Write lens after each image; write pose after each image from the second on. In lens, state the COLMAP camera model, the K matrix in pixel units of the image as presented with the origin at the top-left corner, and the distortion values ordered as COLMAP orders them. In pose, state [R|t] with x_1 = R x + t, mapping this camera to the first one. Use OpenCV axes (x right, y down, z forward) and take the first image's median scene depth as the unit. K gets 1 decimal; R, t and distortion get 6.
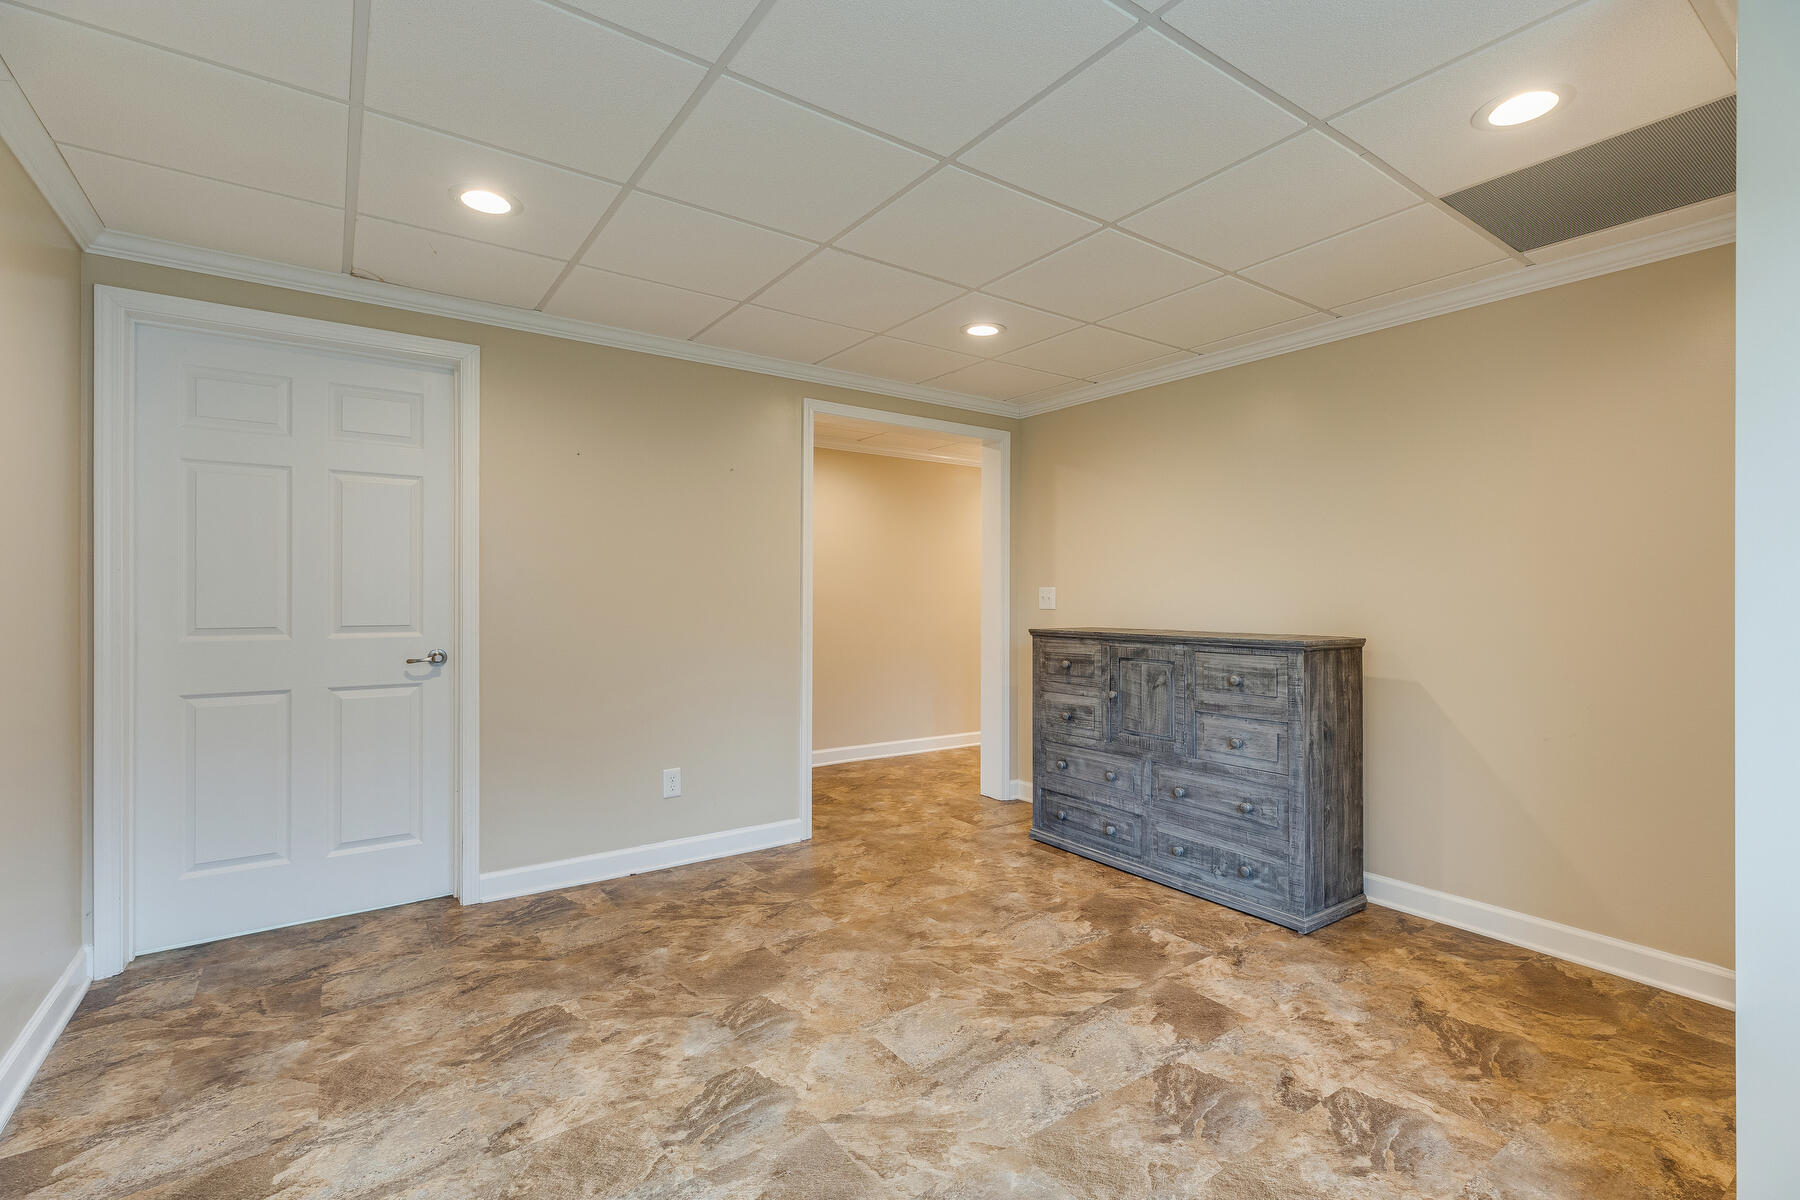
lens RADIAL K [[809.5, 0, 900.9], [0, 809.5, 596.8], [0, 0, 1]] dist [0.007626, -0.000613]
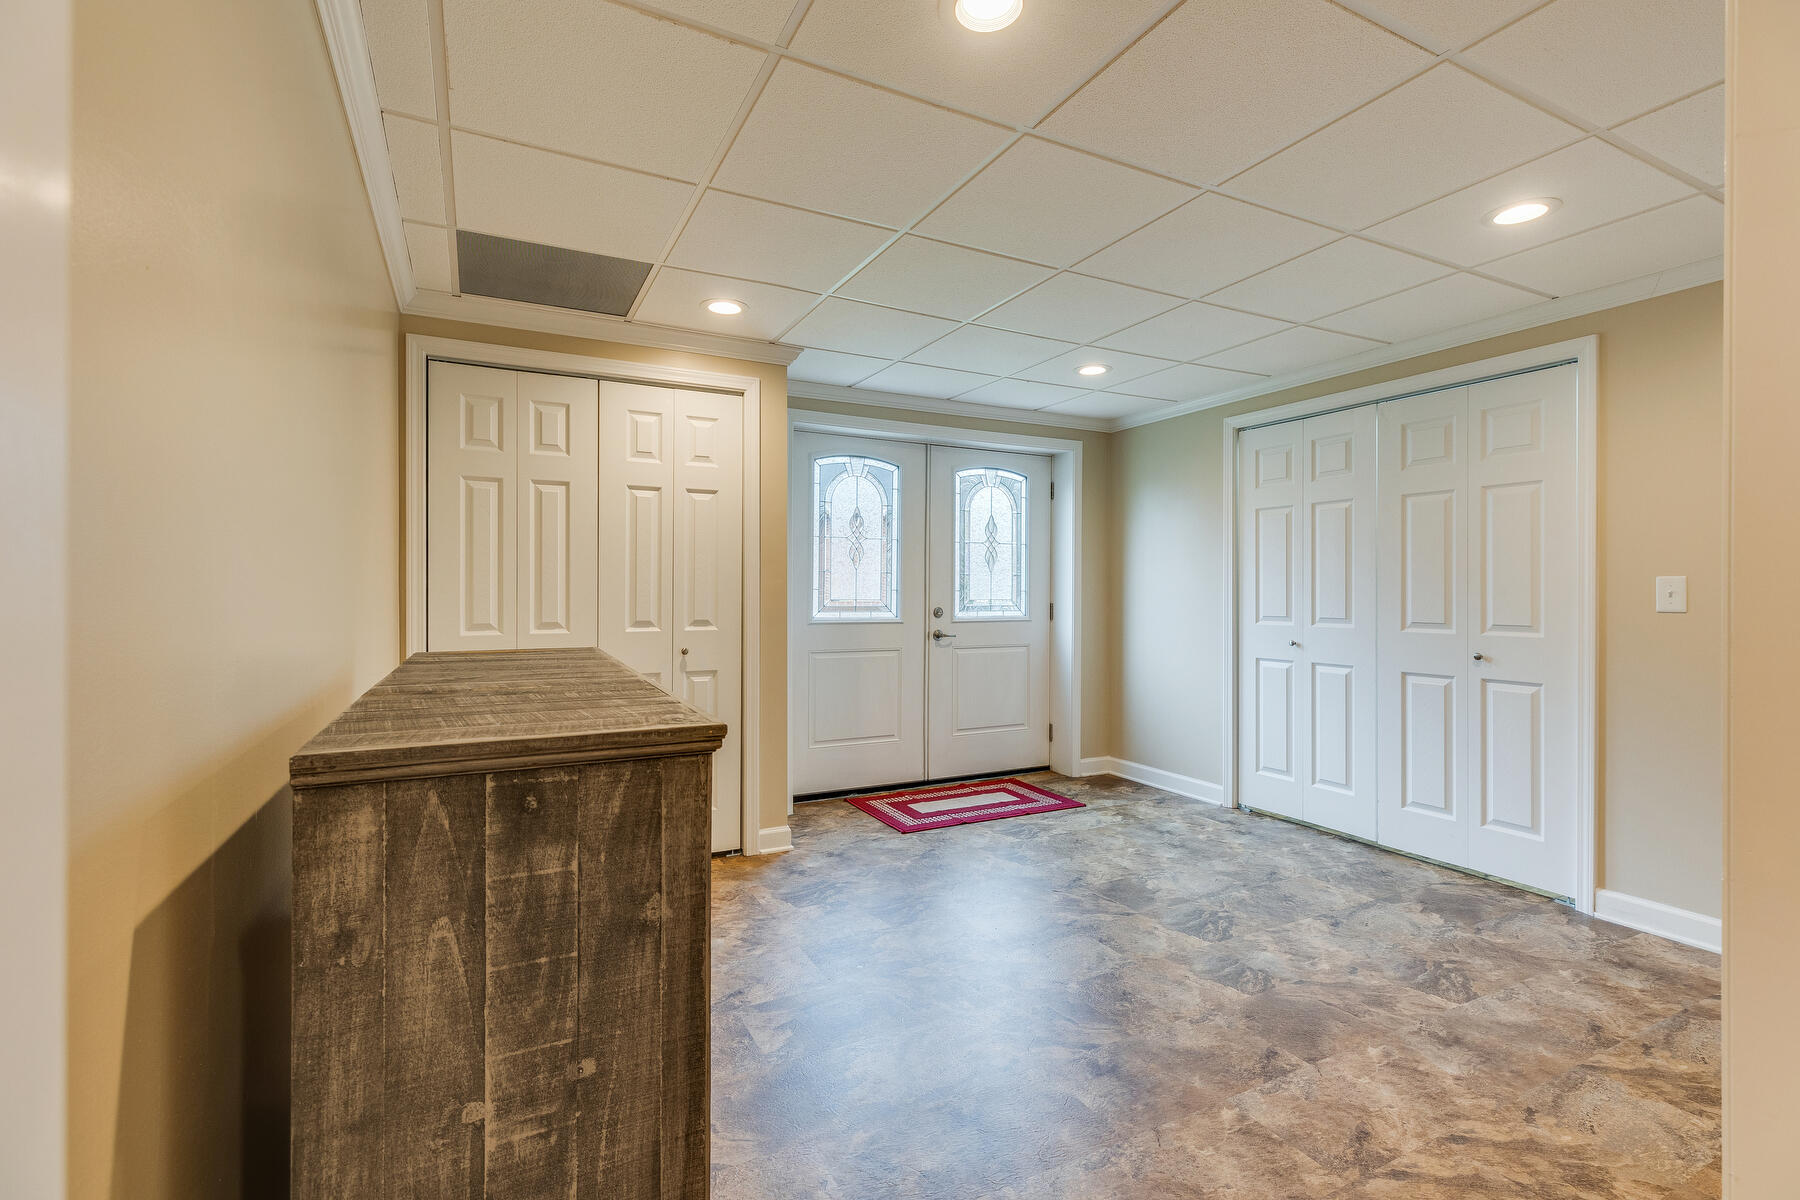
lens RADIAL K [[809.5, 0, 900.7], [0, 809.5, 590.2], [0, 0, 1]] dist [0.007626, -0.000613]
pose [[-0.990740, -0.005381, 0.135666, 0.107224], [-0.005377, 0.999985, 0.000392, -0.002386], [-0.135666, -0.000341, -0.990755, 1.817367]]
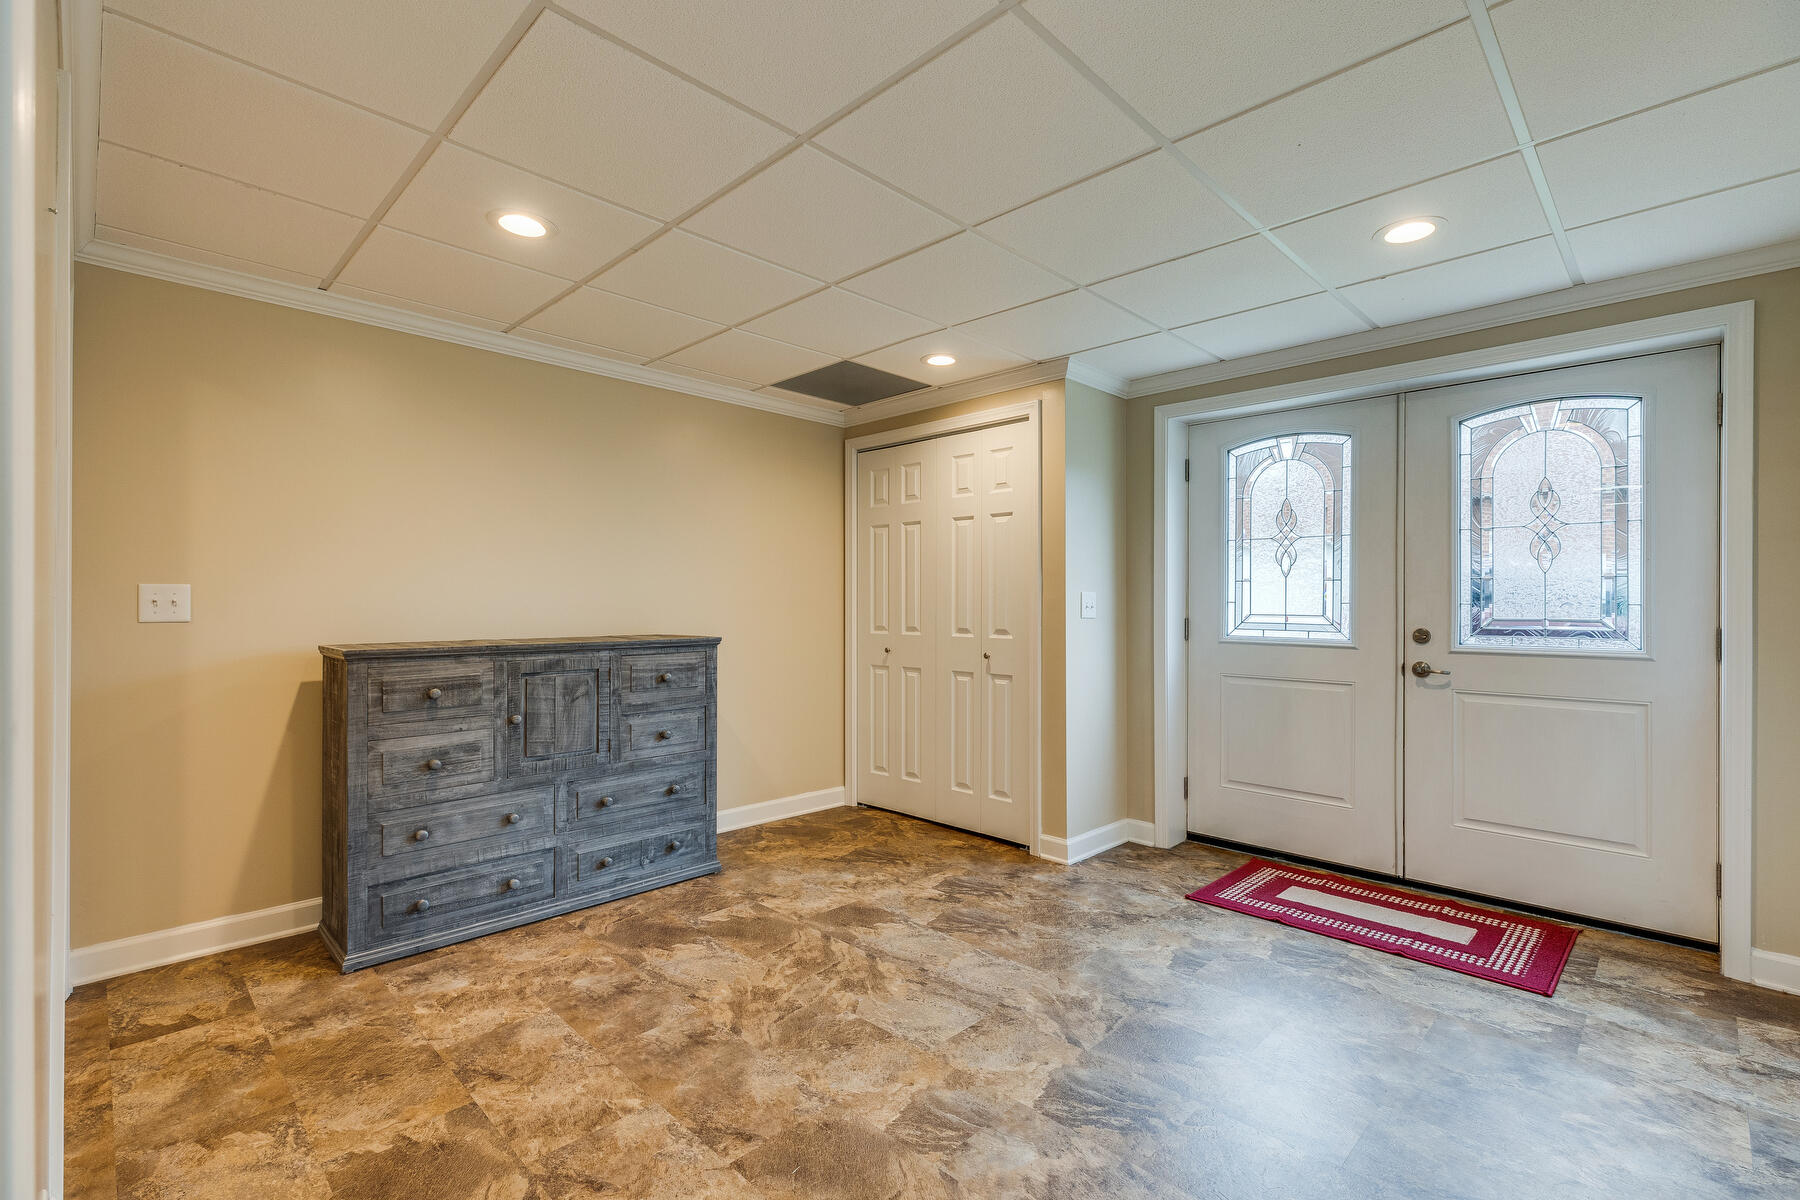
lens RADIAL K [[809.5, 0, 897.8], [0, 809.5, 599.8], [0, 0, 1]] dist [0.007626, -0.000613]
pose [[-0.175591, 0.001283, 0.984462, -0.818526], [-0.003873, 0.999991, -0.001994, -0.001685], [-0.984456, -0.004163, -0.175585, 0.998154]]
